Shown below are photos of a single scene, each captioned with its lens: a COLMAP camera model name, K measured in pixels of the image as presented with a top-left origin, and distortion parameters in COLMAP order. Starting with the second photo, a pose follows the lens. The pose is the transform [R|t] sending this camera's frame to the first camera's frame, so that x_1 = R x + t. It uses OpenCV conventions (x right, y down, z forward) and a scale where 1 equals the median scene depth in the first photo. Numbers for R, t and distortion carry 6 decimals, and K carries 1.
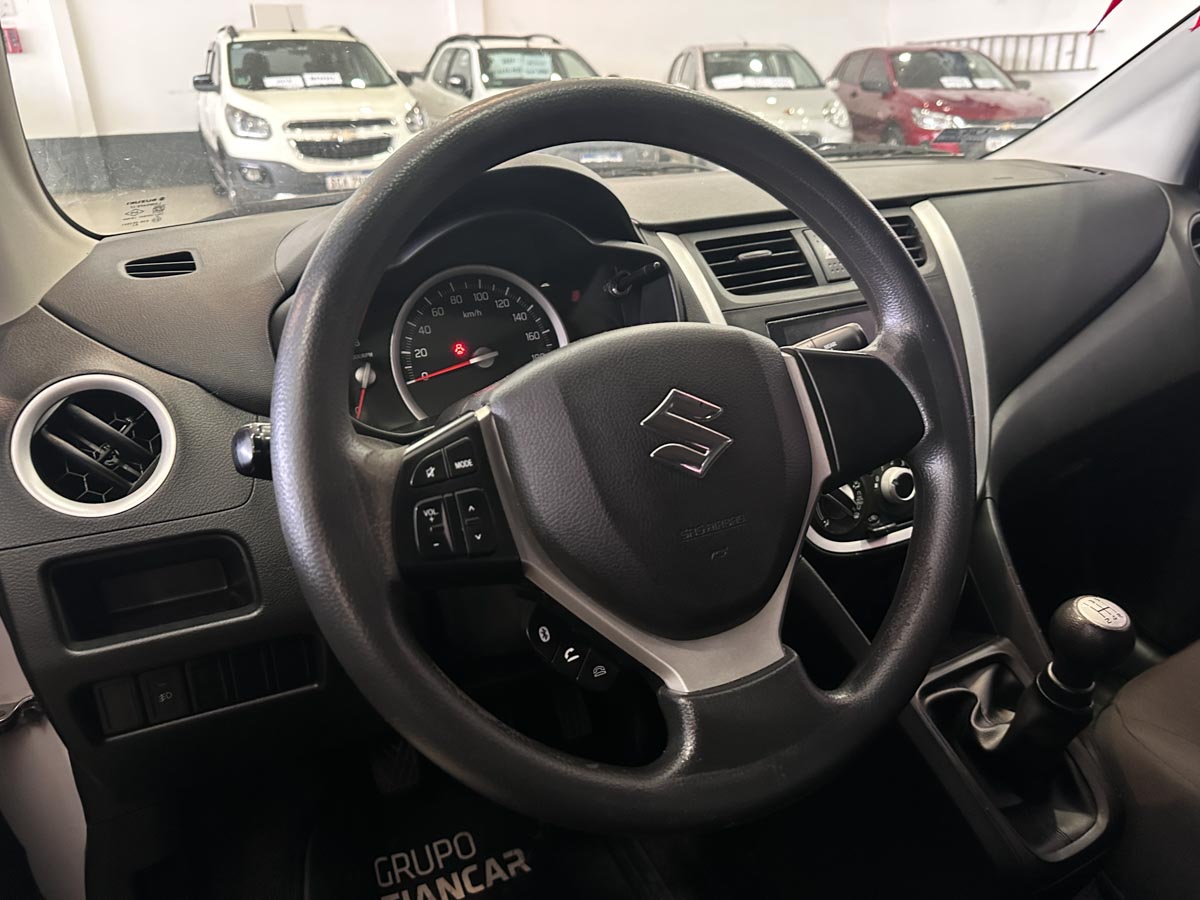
lens RADIAL K [[869.9, 0, 595.4], [0, 869.9, 446.9], [0, 0, 1]] dist [-0.002136, 0.004752]
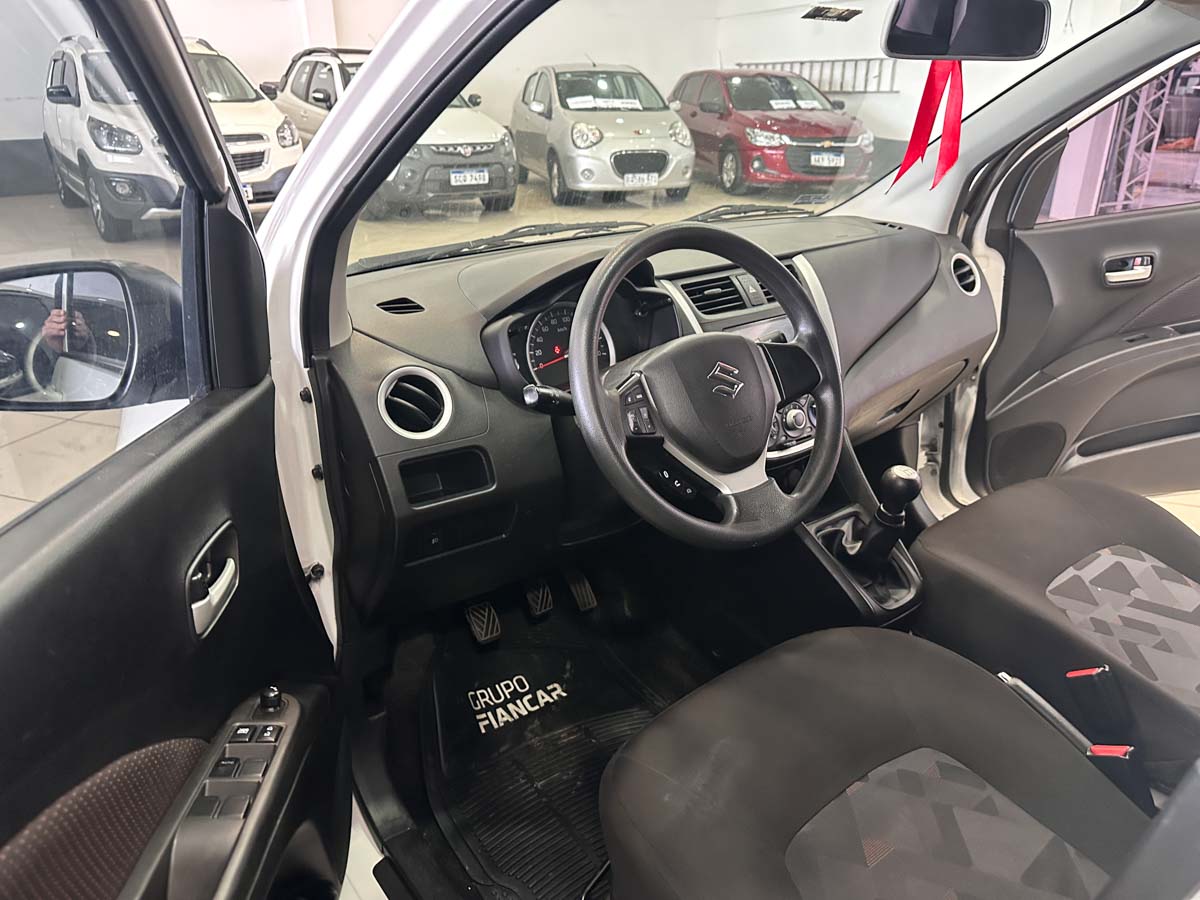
lens RADIAL K [[844.8, 0, 590.5], [0, 844.8, 446.7], [0, 0, 1]] dist [0.074800, -0.079448]
pose [[0.986185, -0.048129, 0.158499, -0.244862], [0.048275, 0.998830, 0.002931, 0.053653], [-0.158455, 0.004761, 0.987355, -0.460676]]
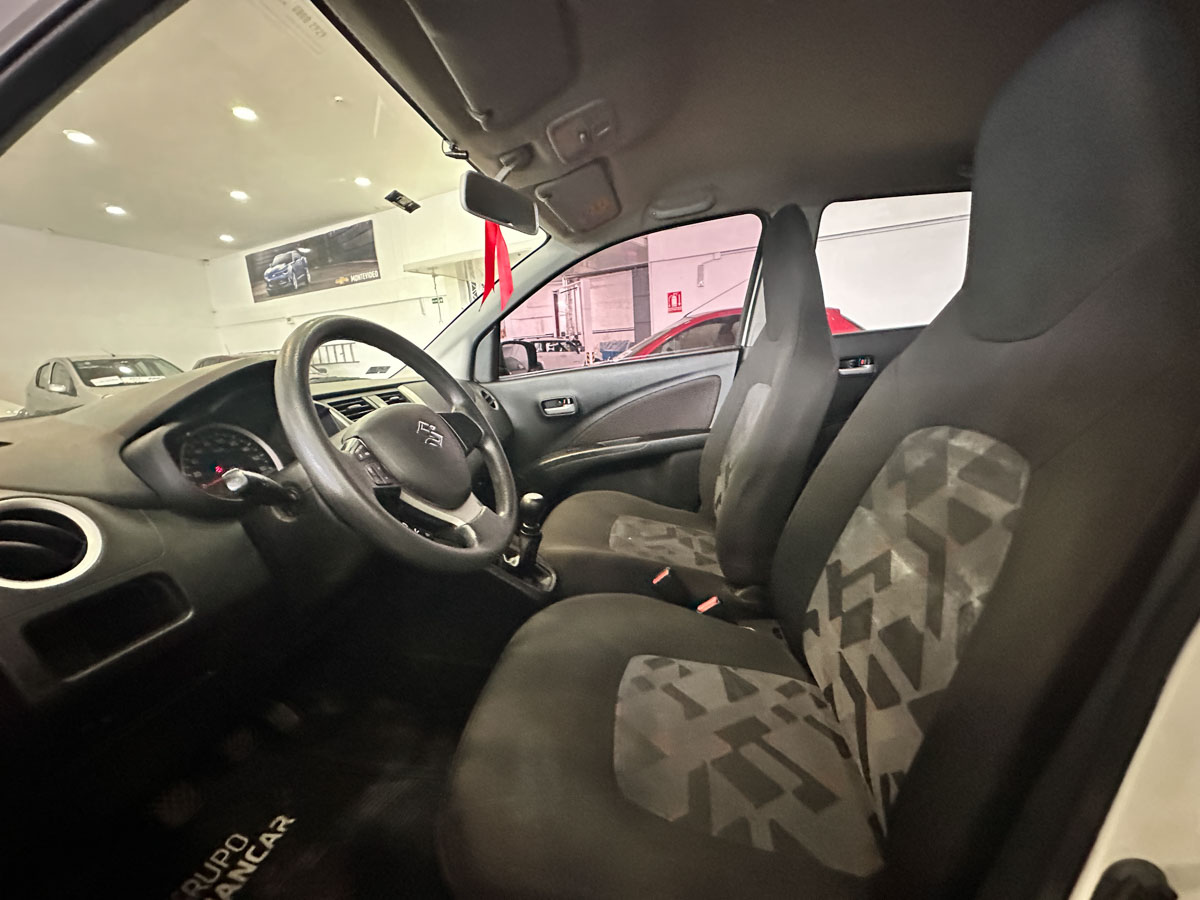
lens RADIAL K [[476.7, 0, 600.0], [0, 476.7, 450.0], [0, 0, 1]] dist [-0.002243, -0.000249]
pose [[0.567725, -0.182576, 0.802717, -0.319626], [0.364848, 0.929903, -0.046536, 0.116447], [-0.737953, 0.319290, 0.594542, -0.099284]]
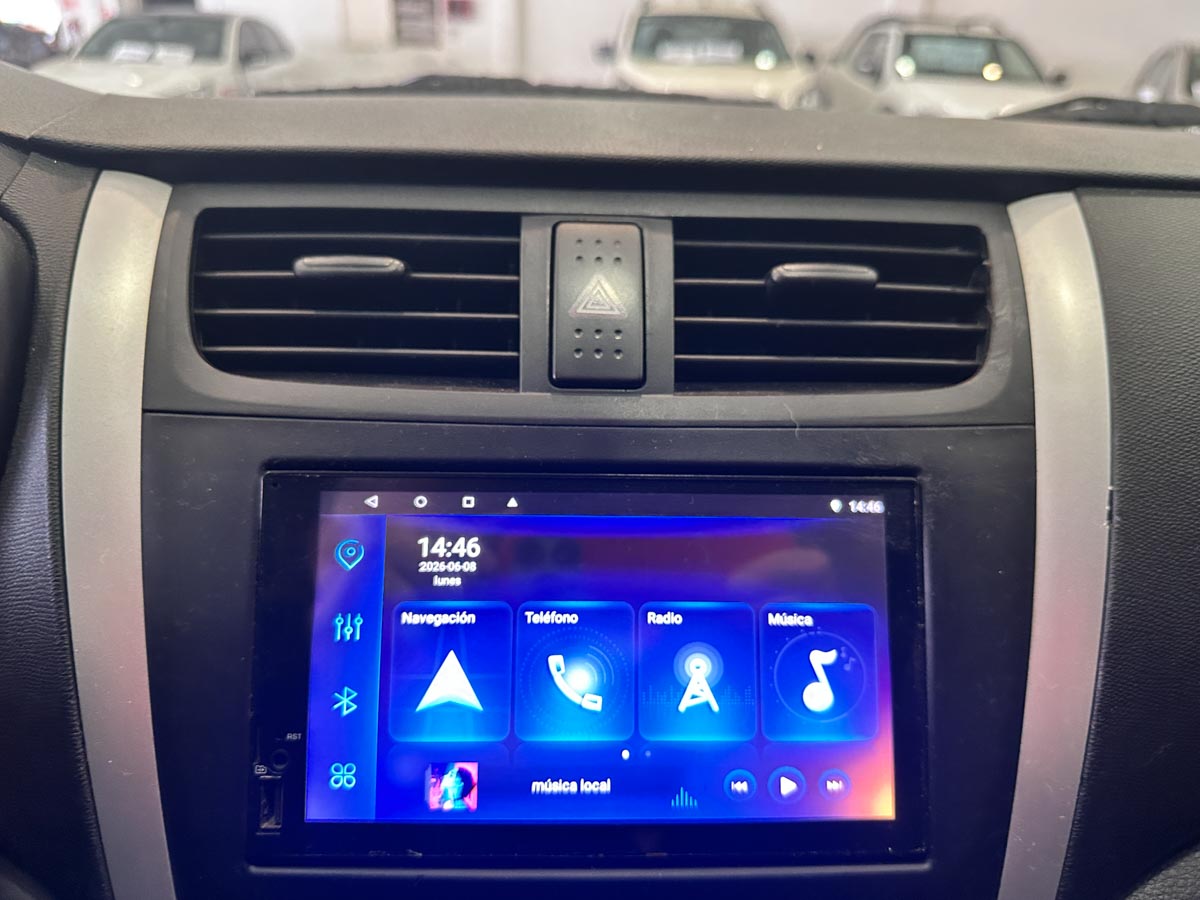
lens RADIAL K [[869.9, 0, 595.4], [0, 869.9, 446.9], [0, 0, 1]] dist [-0.002136, 0.004752]
pose [[0.895085, 0.224336, -0.385352, 0.301159], [-0.220386, 0.973859, 0.055035, -0.136074], [0.387625, 0.035665, 0.921127, 0.511561]]
